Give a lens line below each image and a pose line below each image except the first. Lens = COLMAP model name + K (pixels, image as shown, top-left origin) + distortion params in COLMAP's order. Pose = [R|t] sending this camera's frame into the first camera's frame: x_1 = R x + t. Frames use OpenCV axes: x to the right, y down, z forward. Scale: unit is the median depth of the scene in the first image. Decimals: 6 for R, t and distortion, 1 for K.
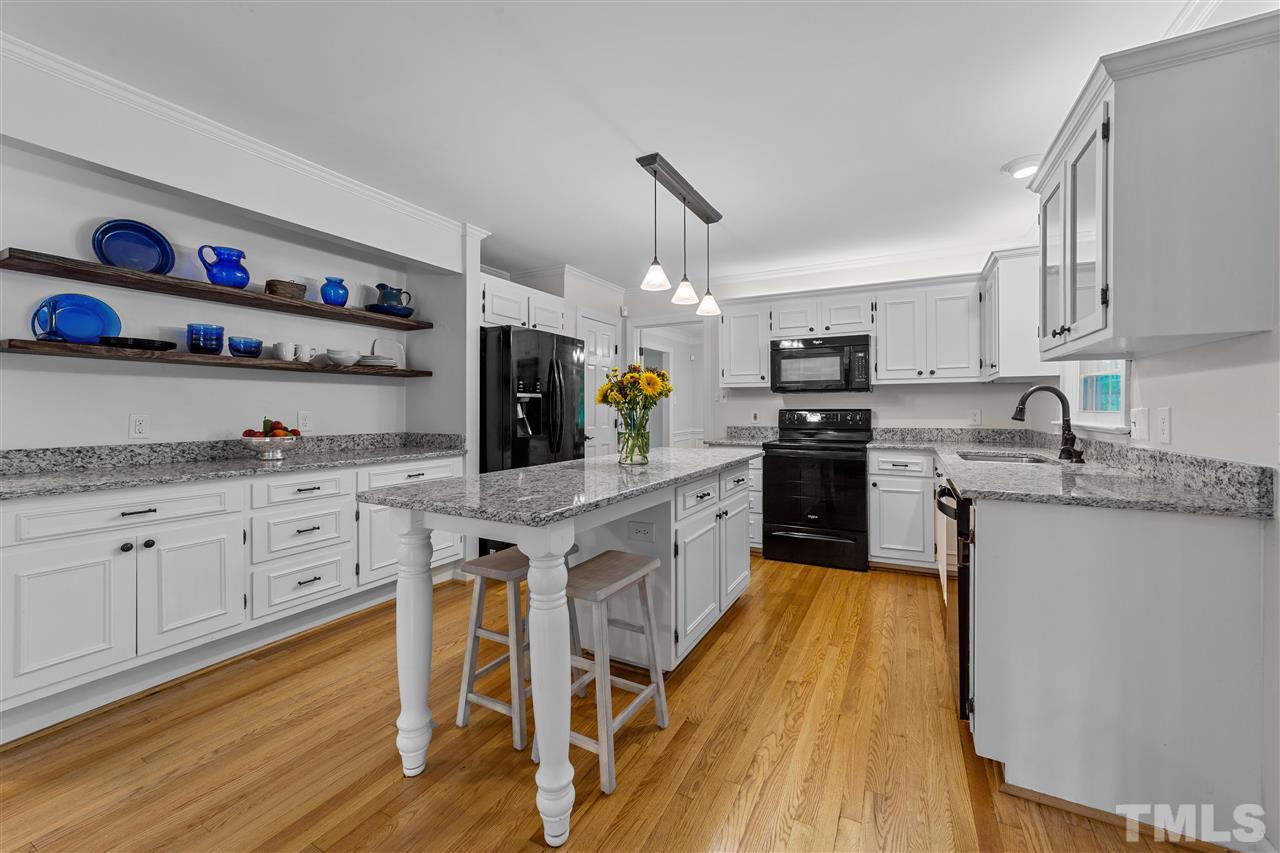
lens RADIAL K [[497.6, 0, 641.4], [0, 497.6, 407.4], [0, 0, 1]] dist [0.000352, 0.000747]
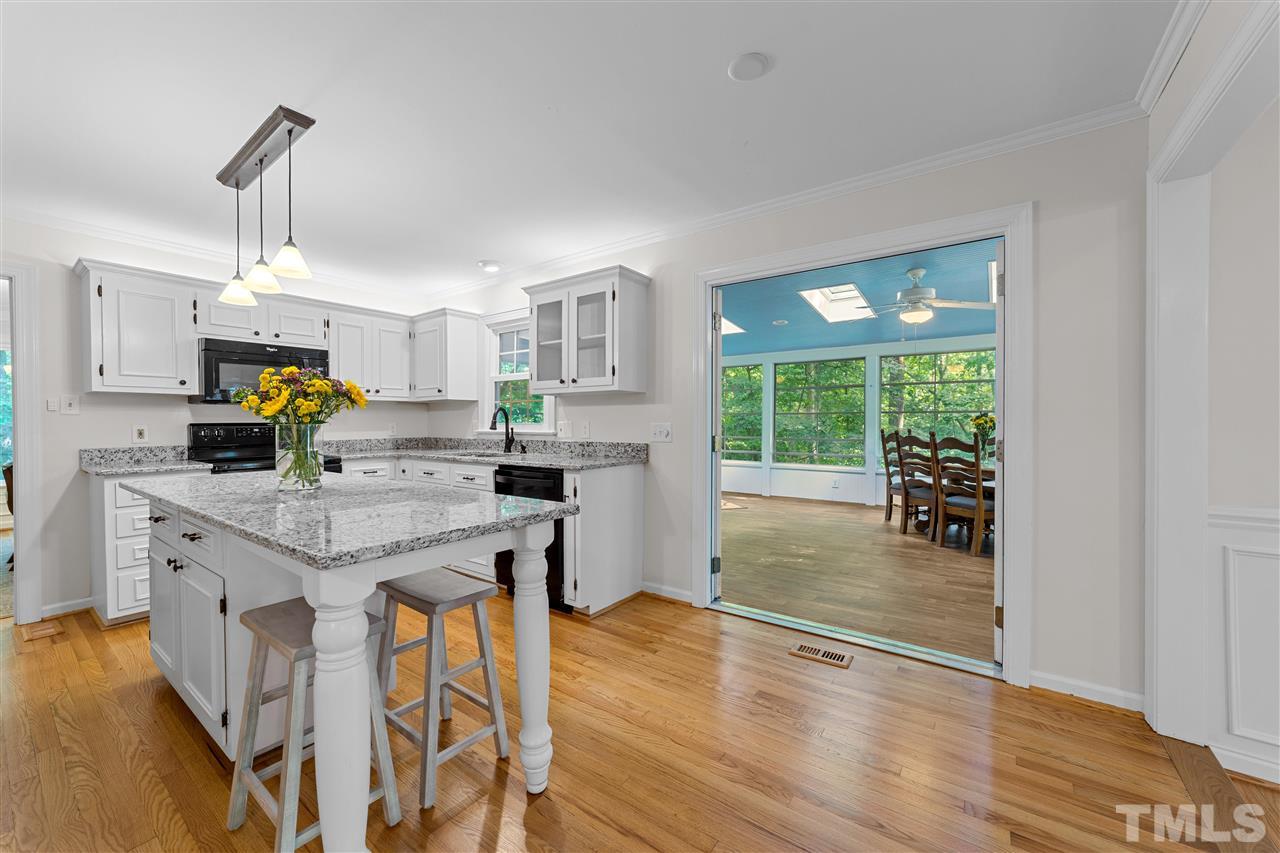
lens RADIAL K [[497.6, 0, 634.6], [0, 497.6, 426.3], [0, 0, 1]] dist [0.000352, 0.000747]
pose [[0.156385, -0.010212, 0.987643, -0.478206], [-0.000356, 0.999946, 0.010396, -0.000224], [-0.987696, -0.001978, 0.156373, 0.219139]]
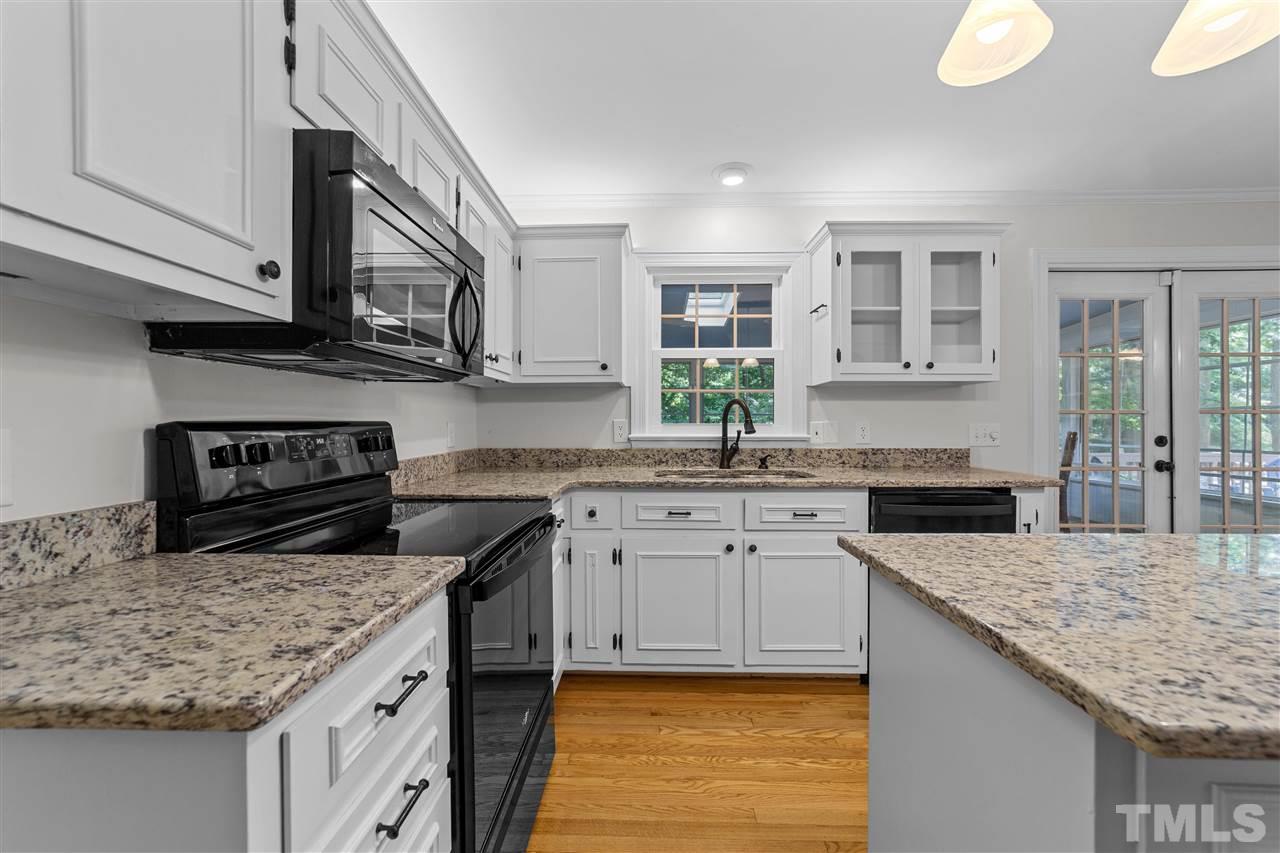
lens RADIAL K [[497.6, 0, 644.3], [0, 497.6, 427.0], [0, 0, 1]] dist [0.000352, 0.000747]
pose [[-0.451486, -0.006881, 0.892251, -0.020750], [-0.002336, 0.999976, 0.006530, 0.004793], [-0.892275, 0.000863, -0.451492, 1.104940]]
